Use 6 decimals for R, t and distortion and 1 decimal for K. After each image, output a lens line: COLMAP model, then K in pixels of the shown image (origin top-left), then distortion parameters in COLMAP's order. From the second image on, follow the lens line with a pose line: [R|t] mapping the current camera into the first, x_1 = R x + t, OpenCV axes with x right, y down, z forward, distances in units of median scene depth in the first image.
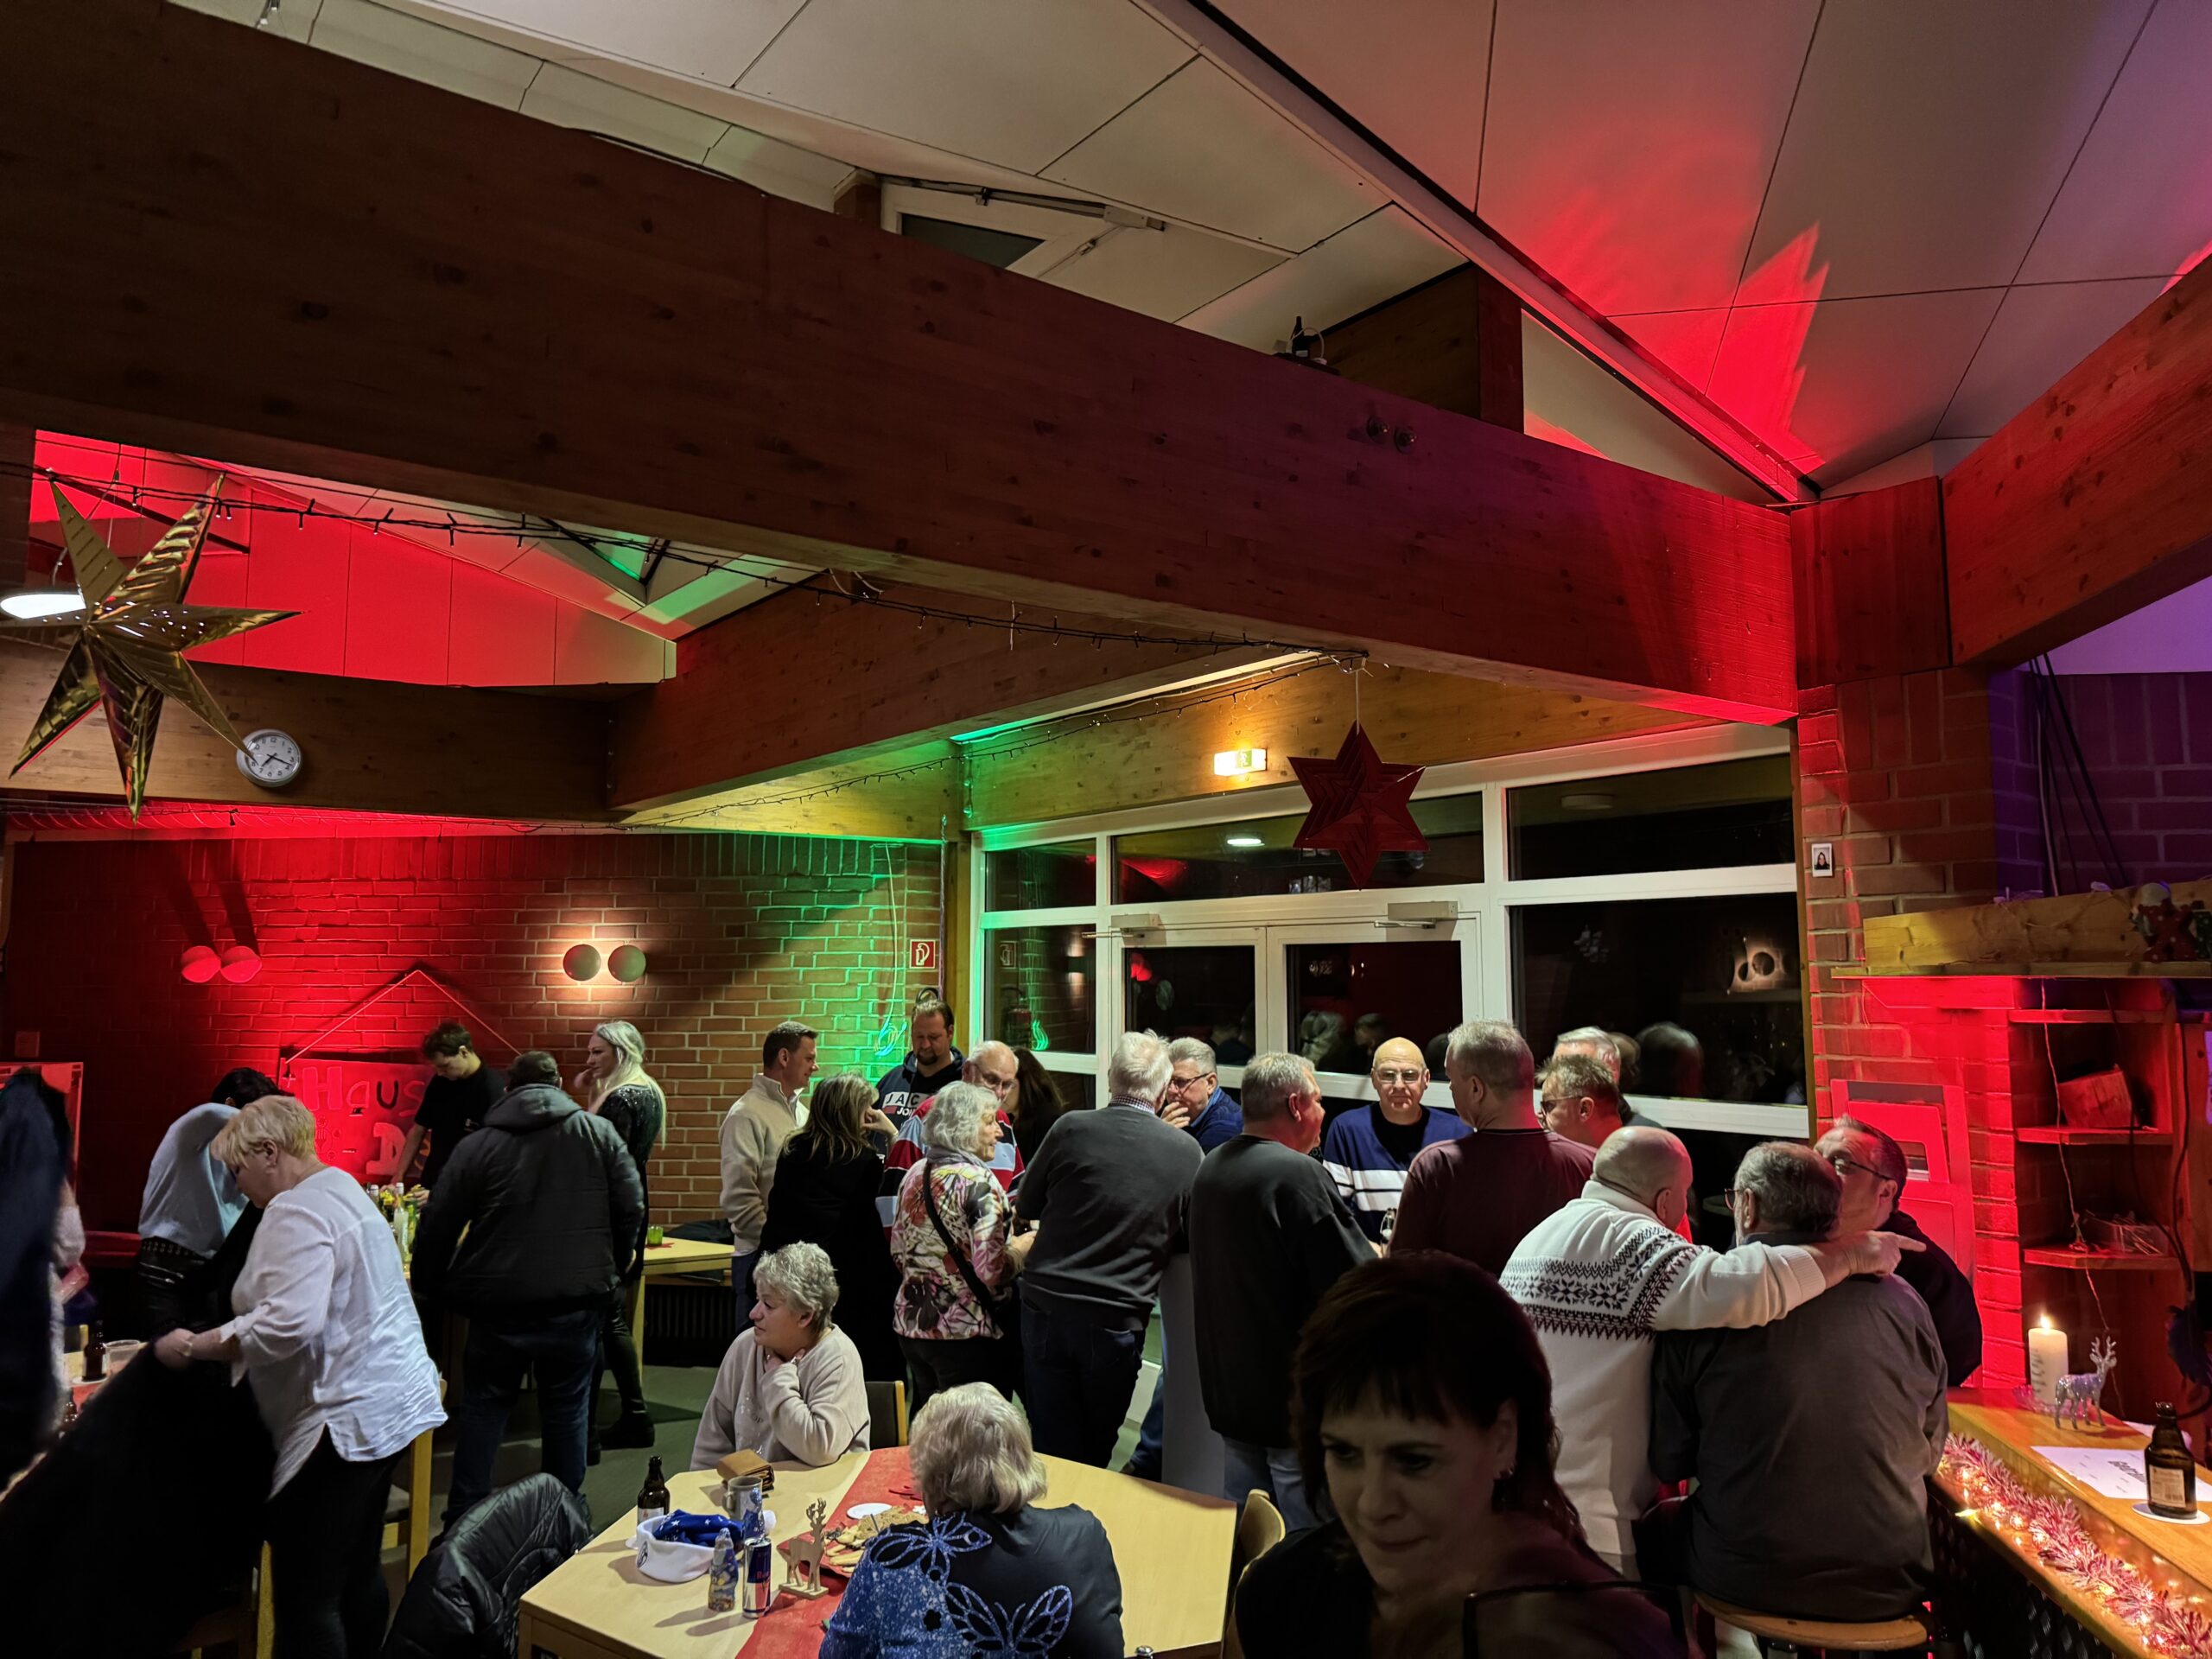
lens RADIAL K [[1546.1, 0, 1093.9], [0, 1546.1, 832.7], [0, 0, 1]] dist [0.064298, -0.093971]
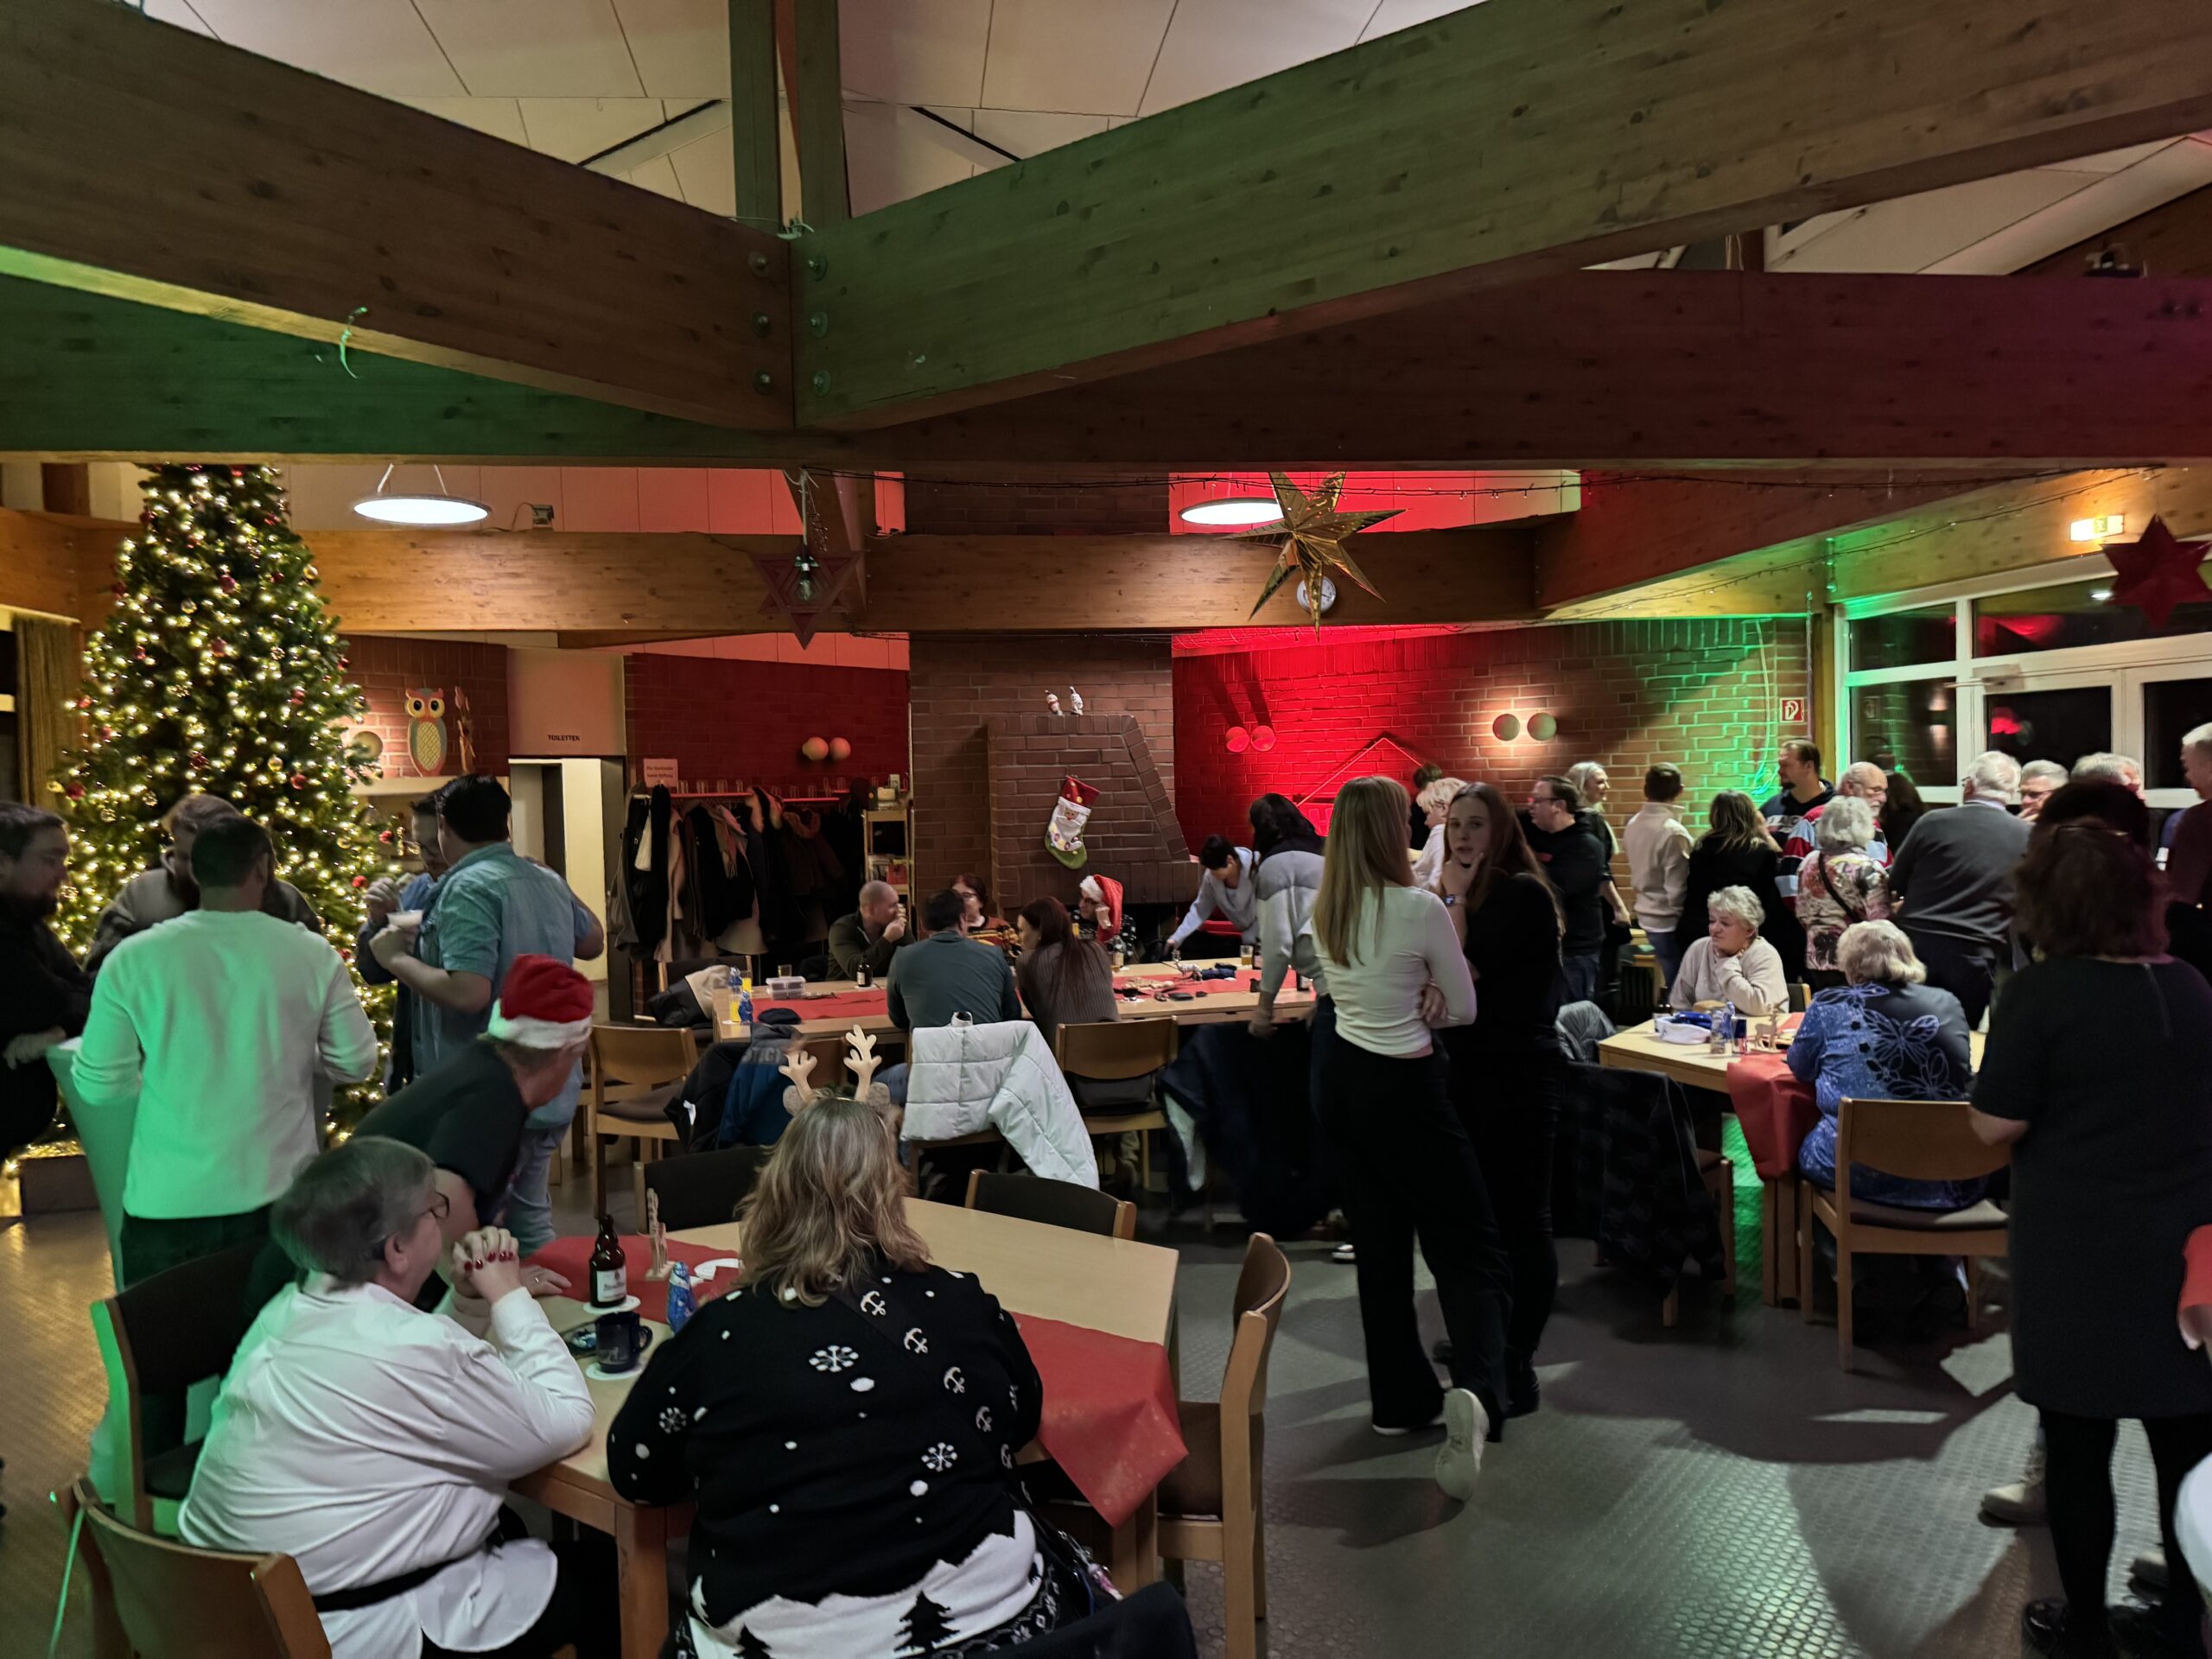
lens RADIAL K [[1546.1, 0, 1093.9], [0, 1546.1, 832.7], [0, 0, 1]] dist [0.064298, -0.093971]
pose [[0.873757, -0.005006, -0.486337, 0.005027], [0.071730, 0.990339, 0.118676, -0.010961], [0.481044, -0.138579, 0.865675, -0.362618]]
